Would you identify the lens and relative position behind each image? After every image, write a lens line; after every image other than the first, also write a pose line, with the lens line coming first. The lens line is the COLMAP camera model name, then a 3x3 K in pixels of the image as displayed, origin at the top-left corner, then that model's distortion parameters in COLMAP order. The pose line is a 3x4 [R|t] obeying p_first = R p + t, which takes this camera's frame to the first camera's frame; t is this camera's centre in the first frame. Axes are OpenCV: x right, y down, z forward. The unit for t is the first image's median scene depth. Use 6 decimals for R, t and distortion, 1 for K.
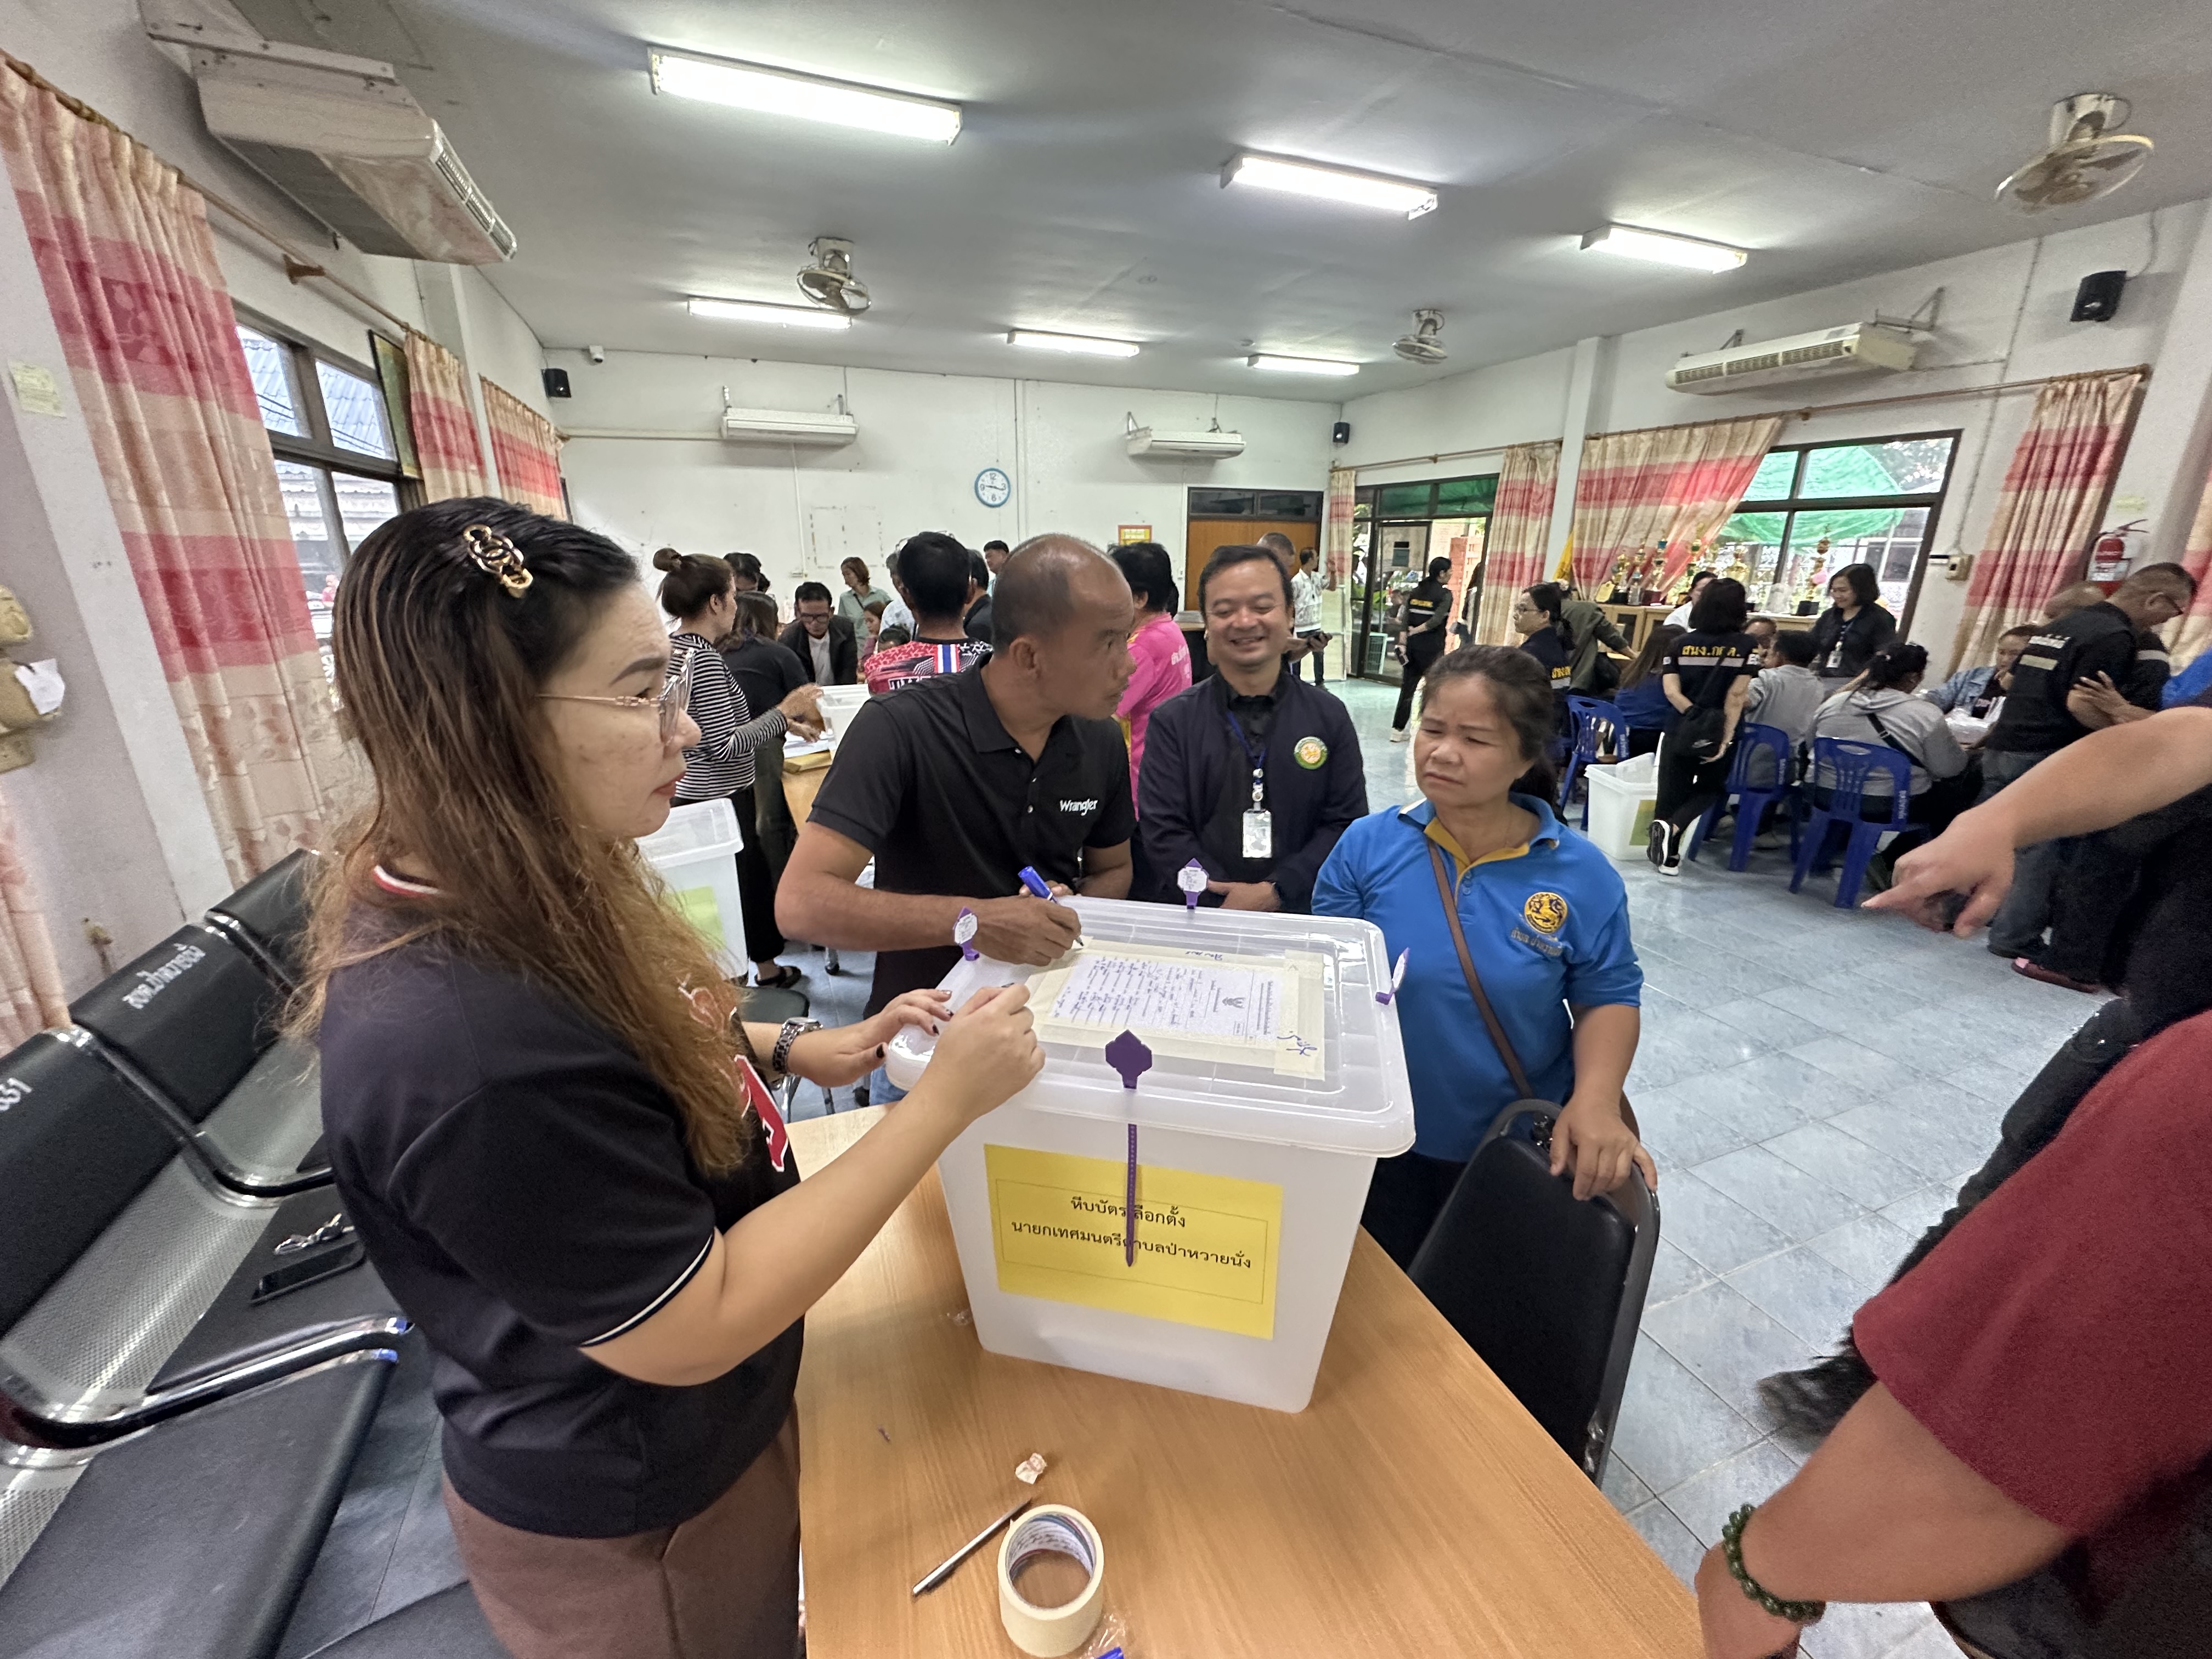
lens RADIAL K [[871.8, 0, 1106.0], [0, 871.8, 829.5], [0, 0, 1]] dist [-0.007561, -0.000029]
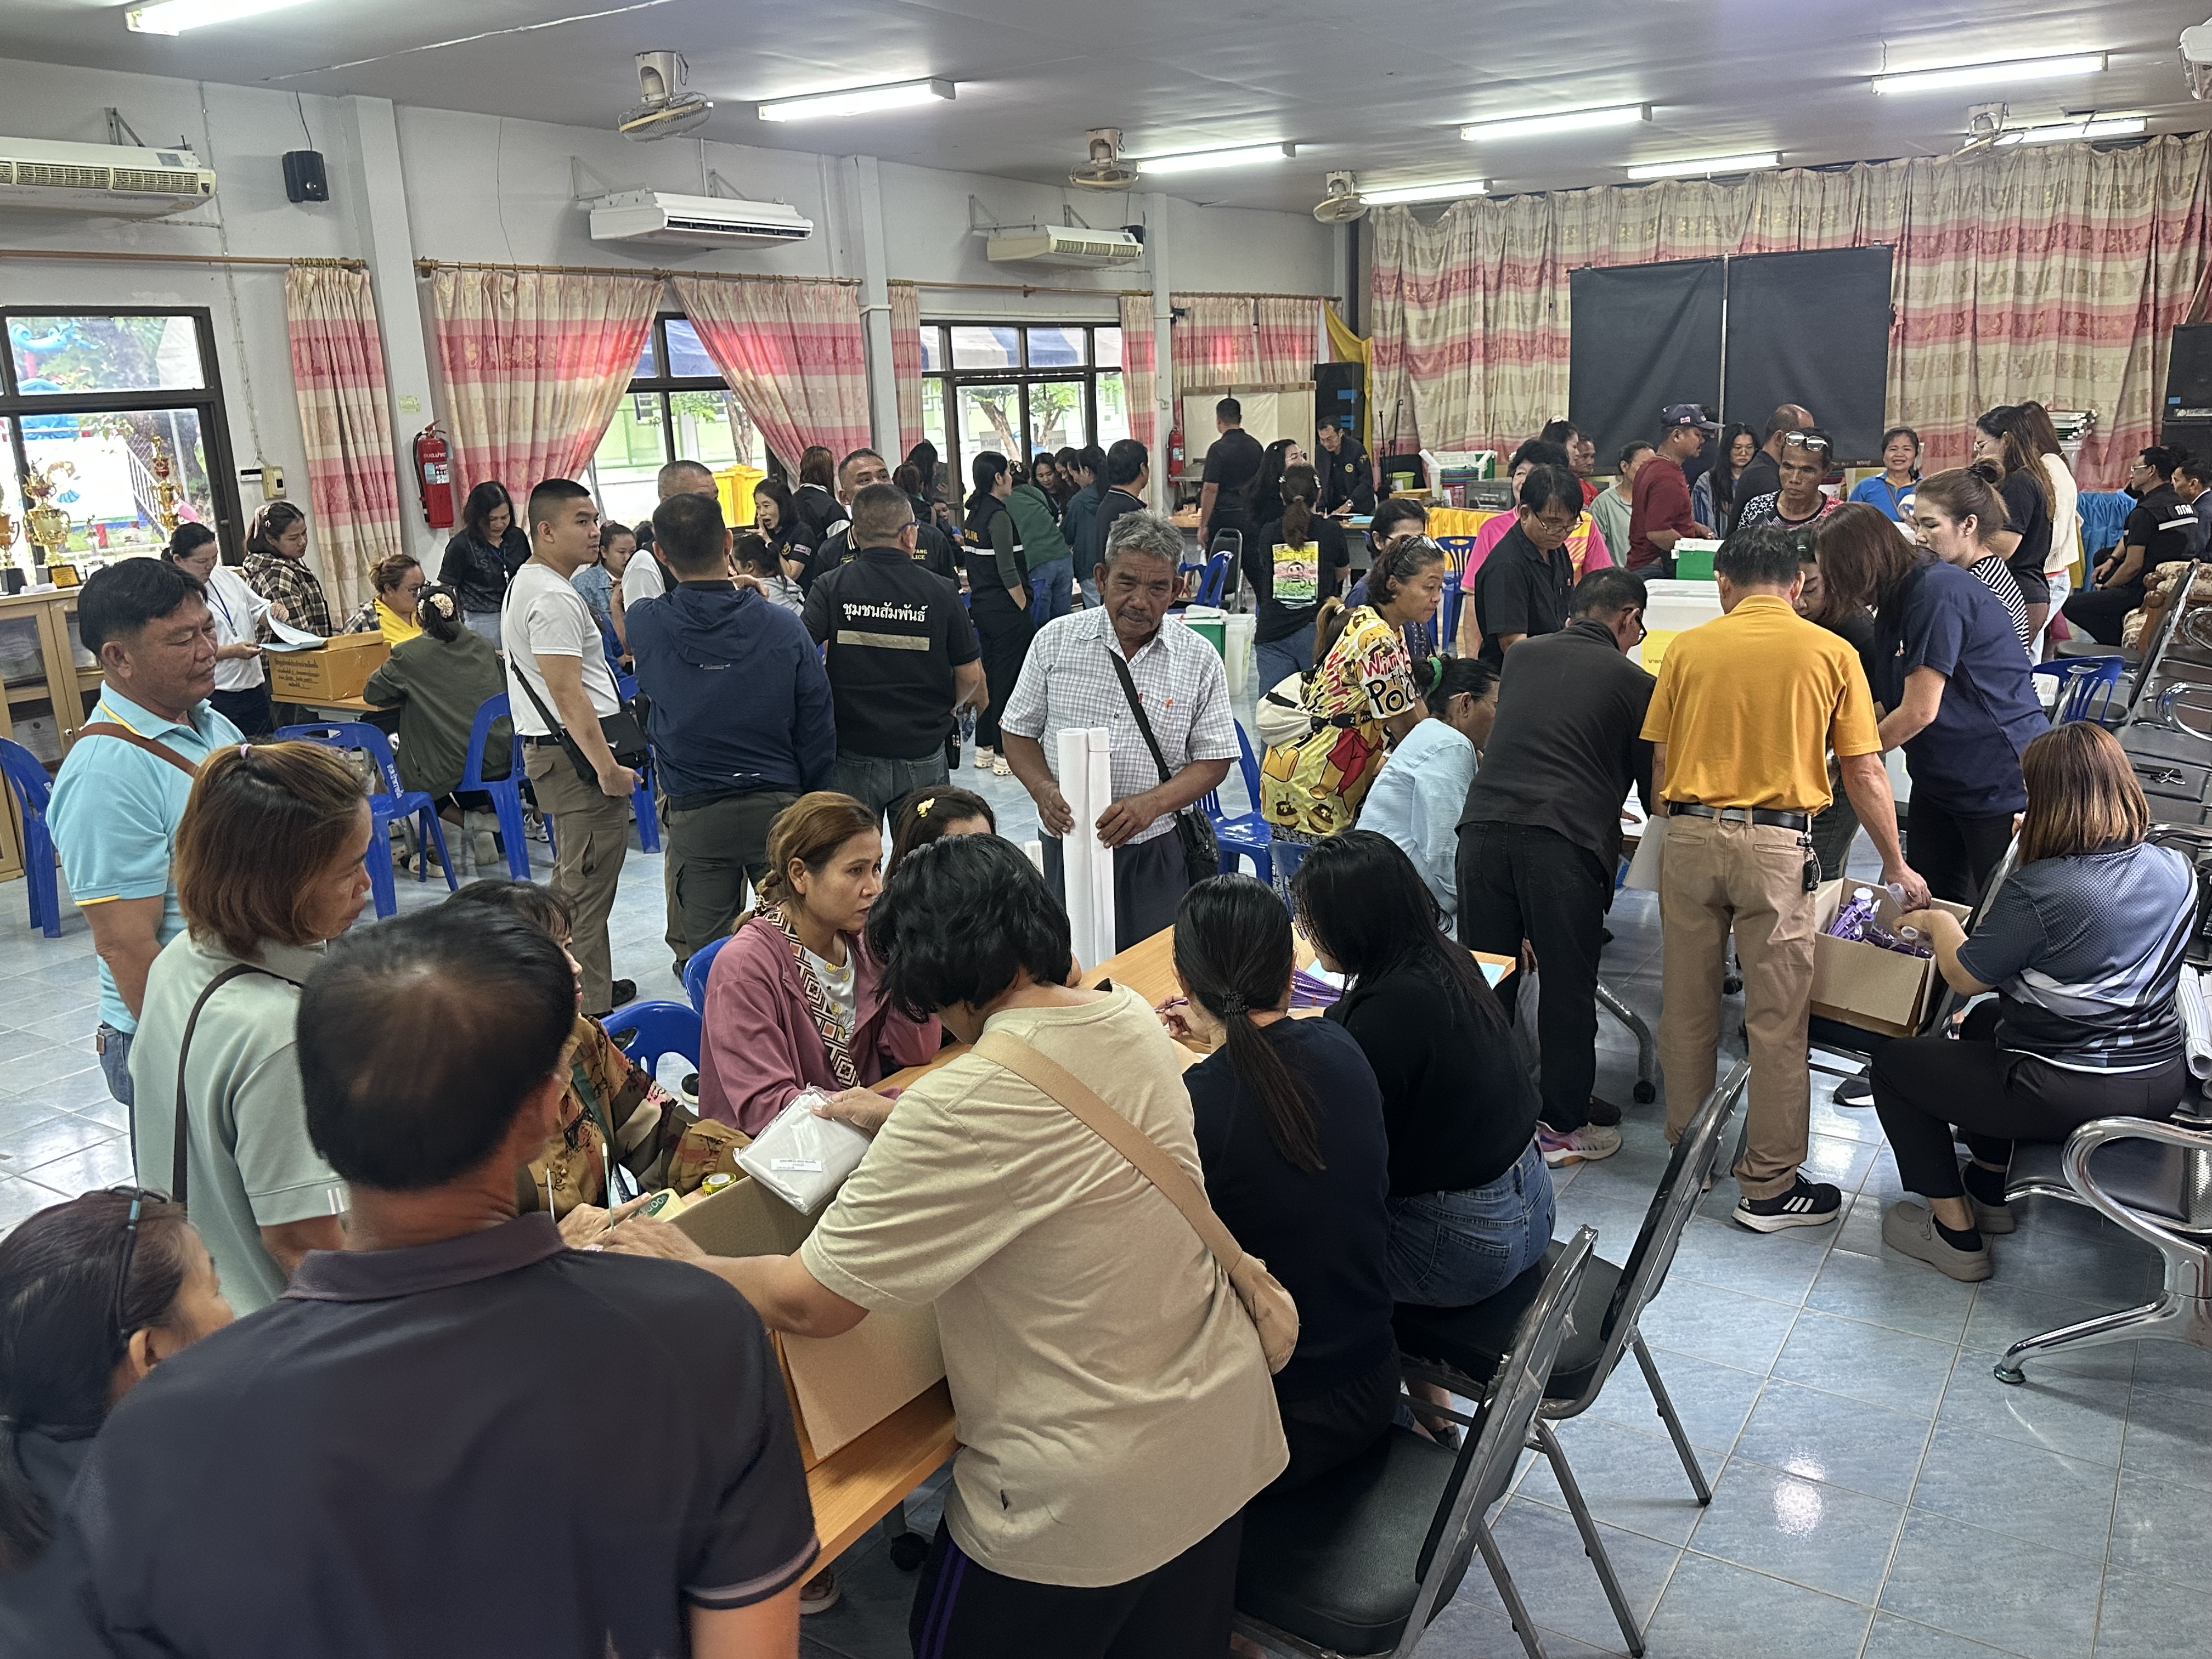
lens RADIAL K [[1729.2, 0, 1123.3], [0, 1729.2, 806.8], [0, 0, 1]] dist [0.065668, -0.094870]
pose [[-0.584031, -0.157171, 0.796370, -0.589738], [0.305336, 0.866486, 0.394933, -0.352578], [-0.752116, 0.473813, -0.458064, 1.032457]]
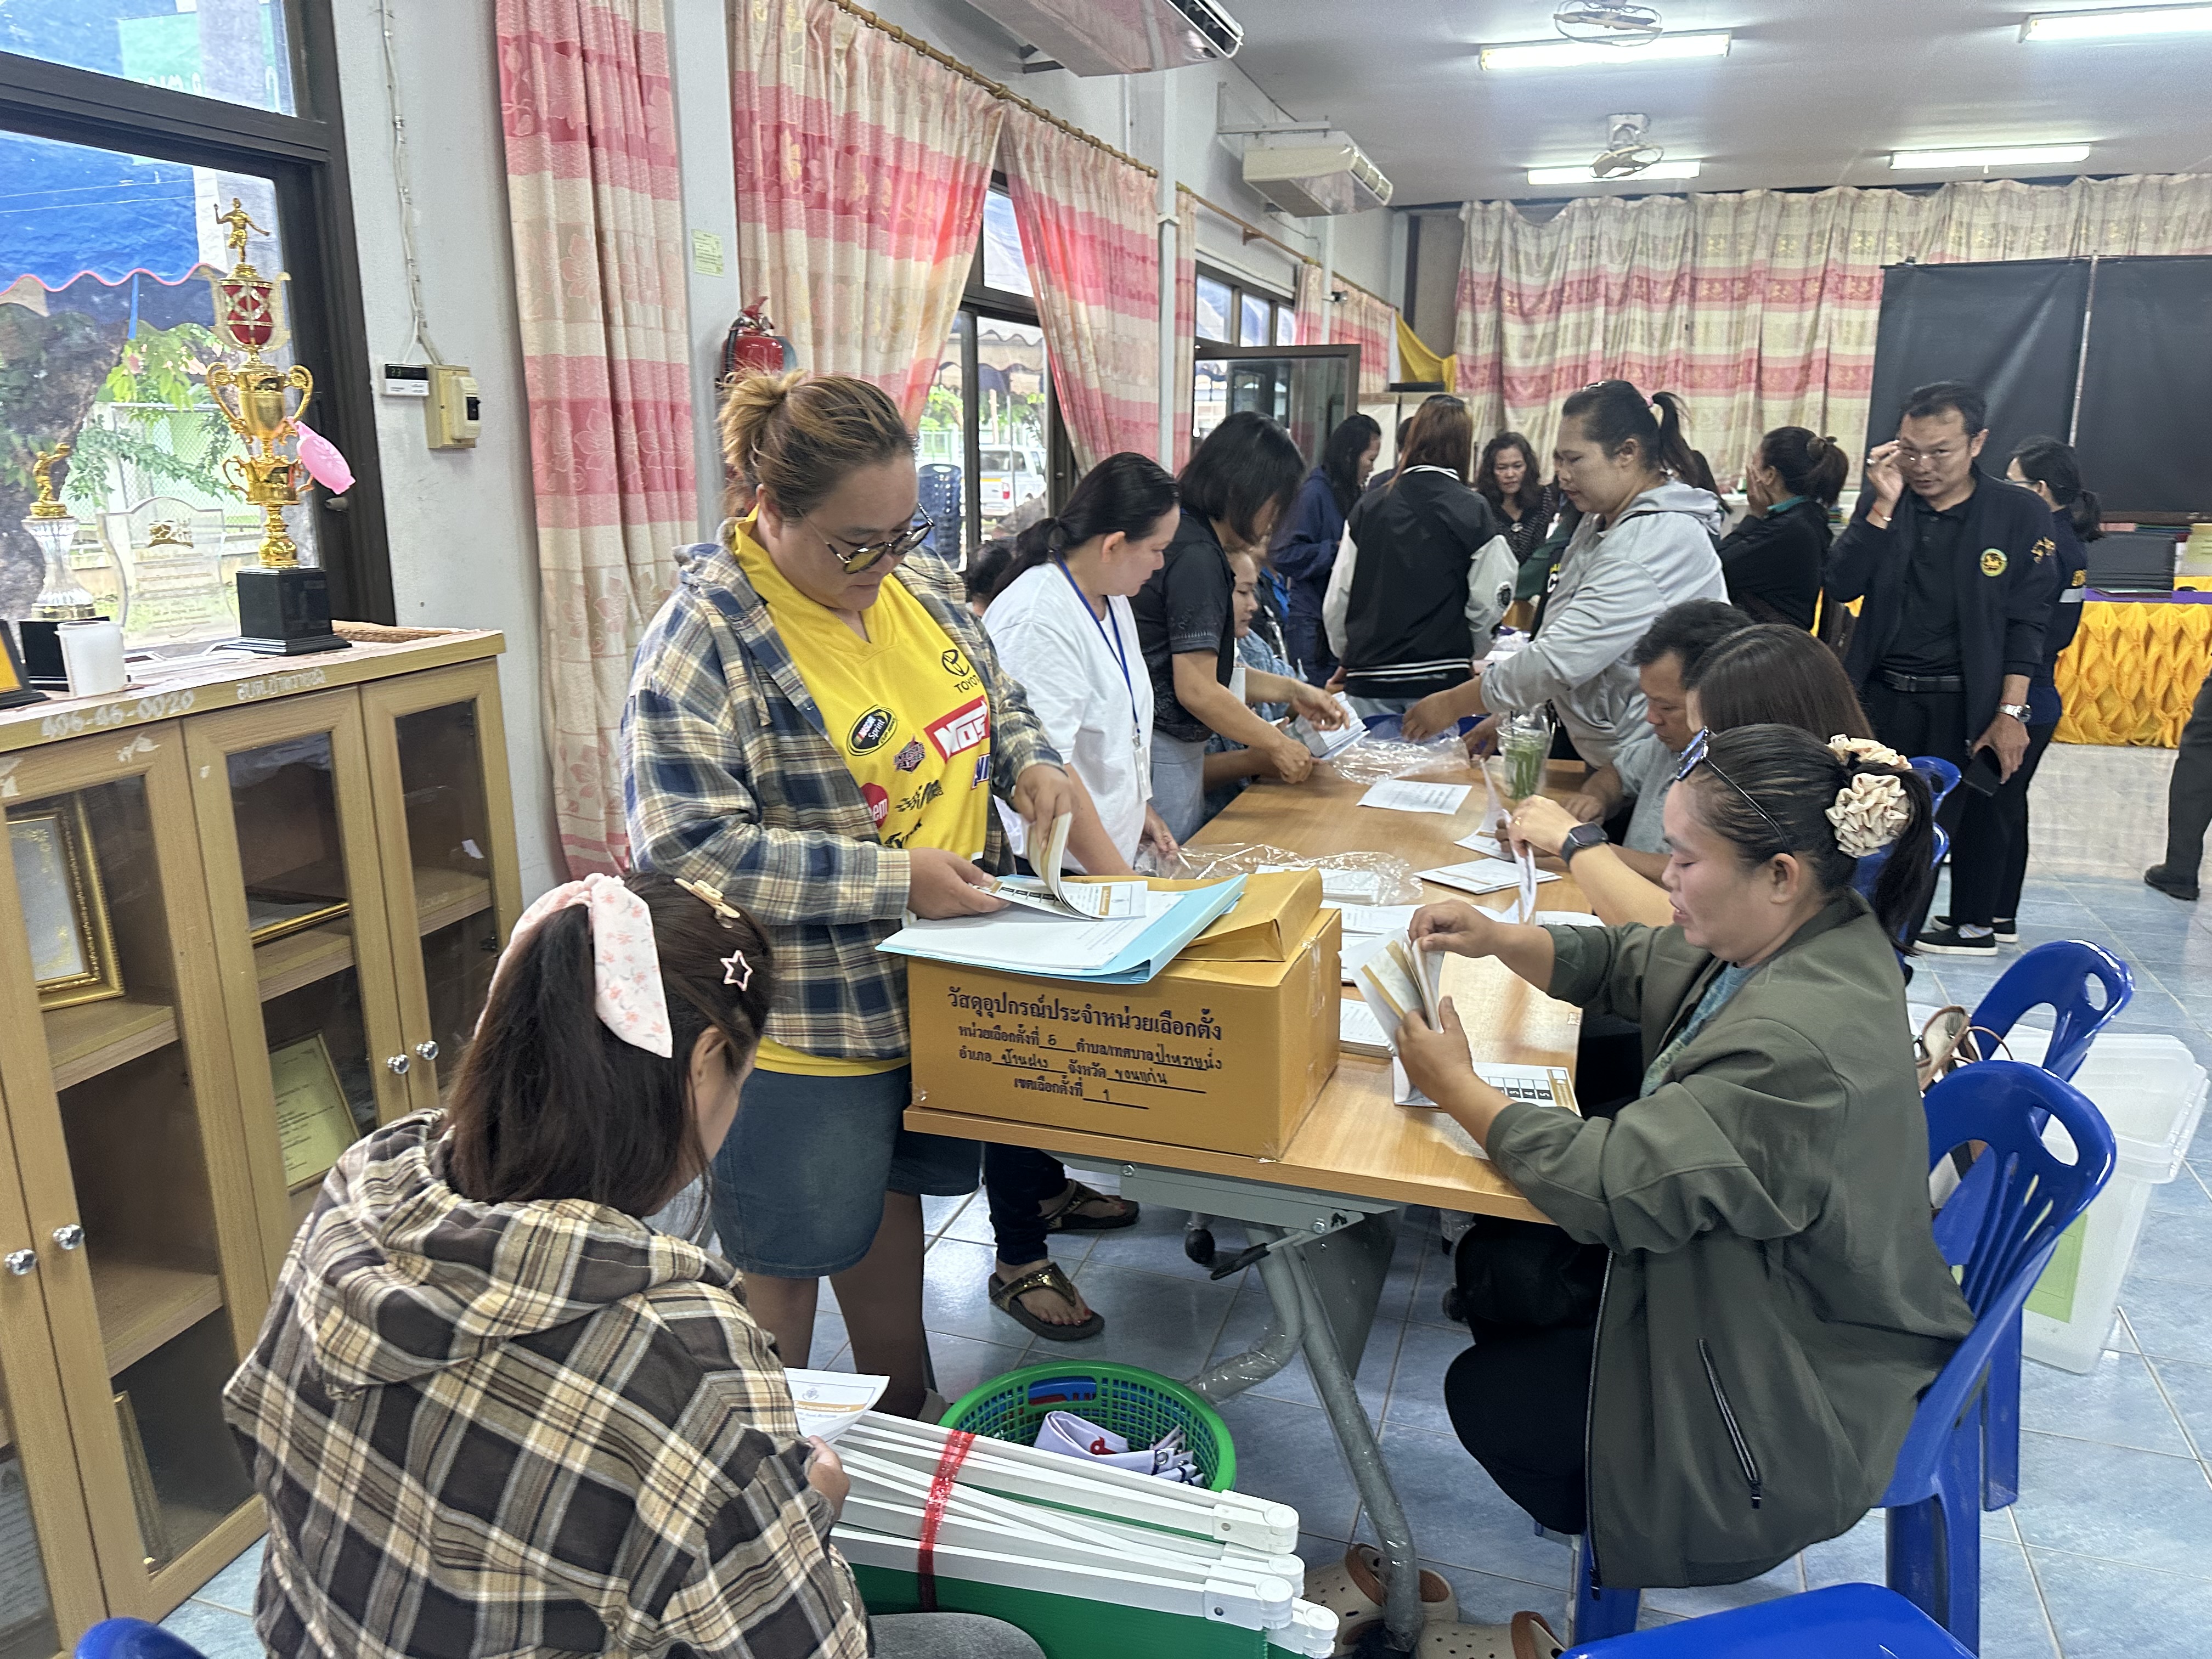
lens RADIAL K [[1519.6, 0, 1106.0], [0, 1519.6, 829.5], [0, 0, 1]] dist [0.012333, -0.006398]
pose [[-0.770678, -0.147426, 0.619936, 0.403105], [0.210942, 0.858995, 0.466510, -0.302001], [-0.601298, 0.490300, -0.630910, 1.020534]]
